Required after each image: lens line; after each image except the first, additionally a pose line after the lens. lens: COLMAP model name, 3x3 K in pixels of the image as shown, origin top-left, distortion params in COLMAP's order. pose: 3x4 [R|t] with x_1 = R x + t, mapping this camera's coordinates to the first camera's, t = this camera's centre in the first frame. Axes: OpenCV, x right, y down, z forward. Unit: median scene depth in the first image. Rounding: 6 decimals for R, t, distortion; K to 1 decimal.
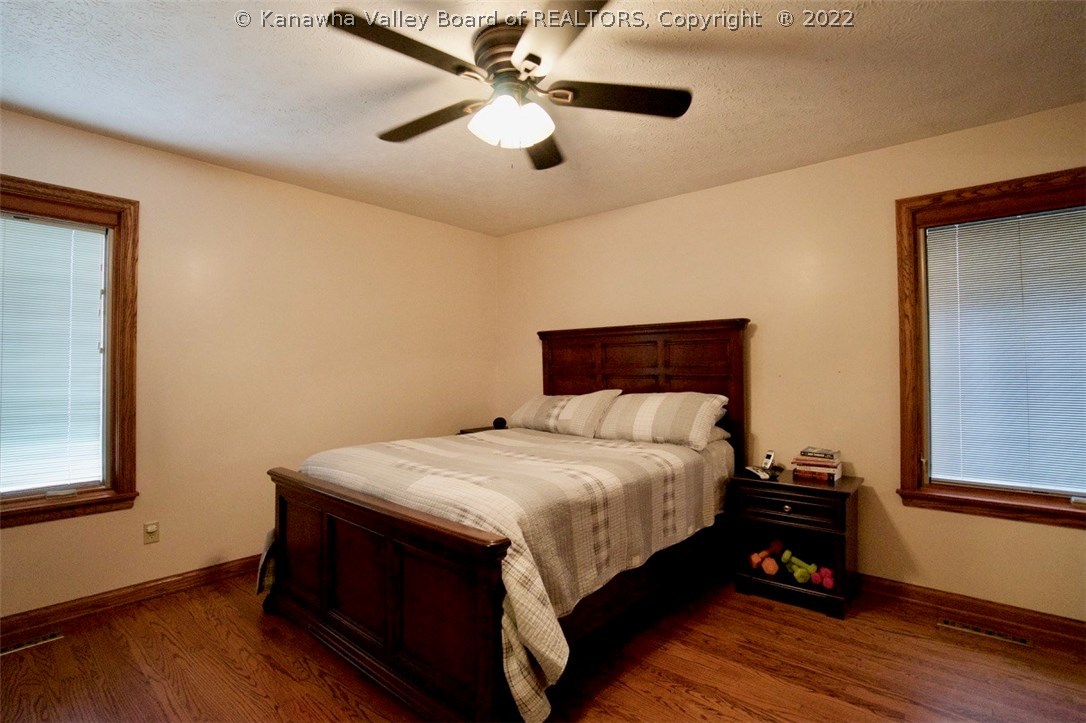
lens RADIAL K [[509.0, 0, 526.5], [0, 509.0, 358.3], [0, 0, 1]] dist [-0.056466, 0.022177]
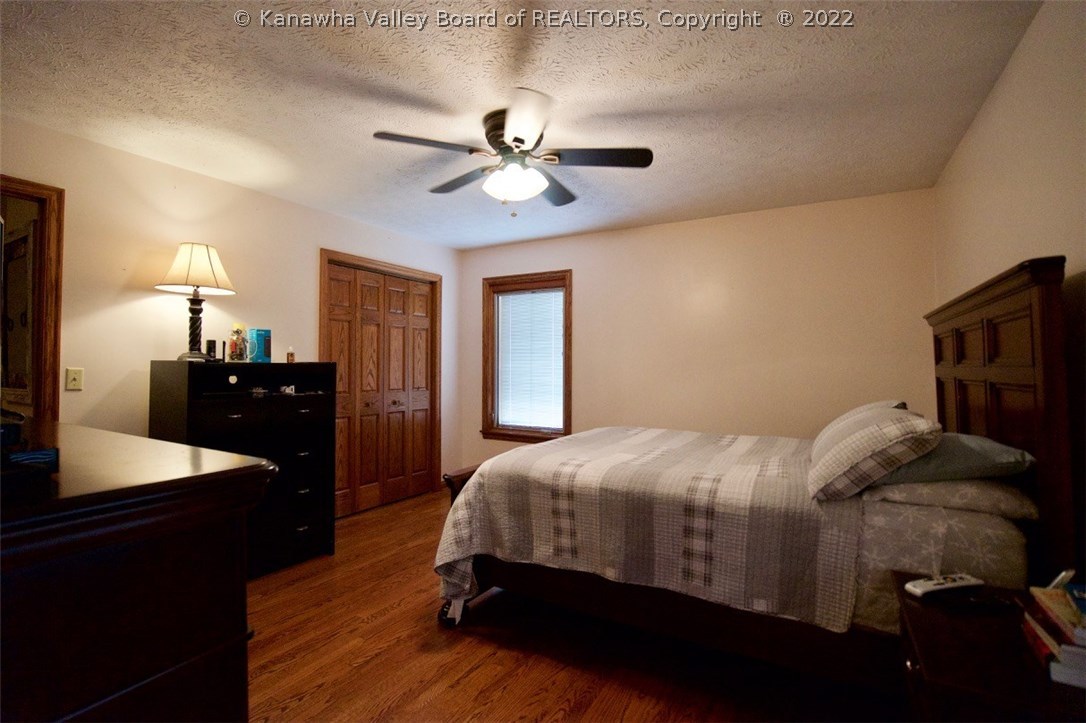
lens RADIAL K [[504.4, 0, 559.8], [0, 504.4, 353.7], [0, 0, 1]] dist [-0.049820, 0.021509]
pose [[0.219724, -0.020852, -0.975339, 1.167441], [0.019046, 0.999673, -0.017081, 0.007081], [0.975376, -0.014824, 0.220049, 0.738631]]
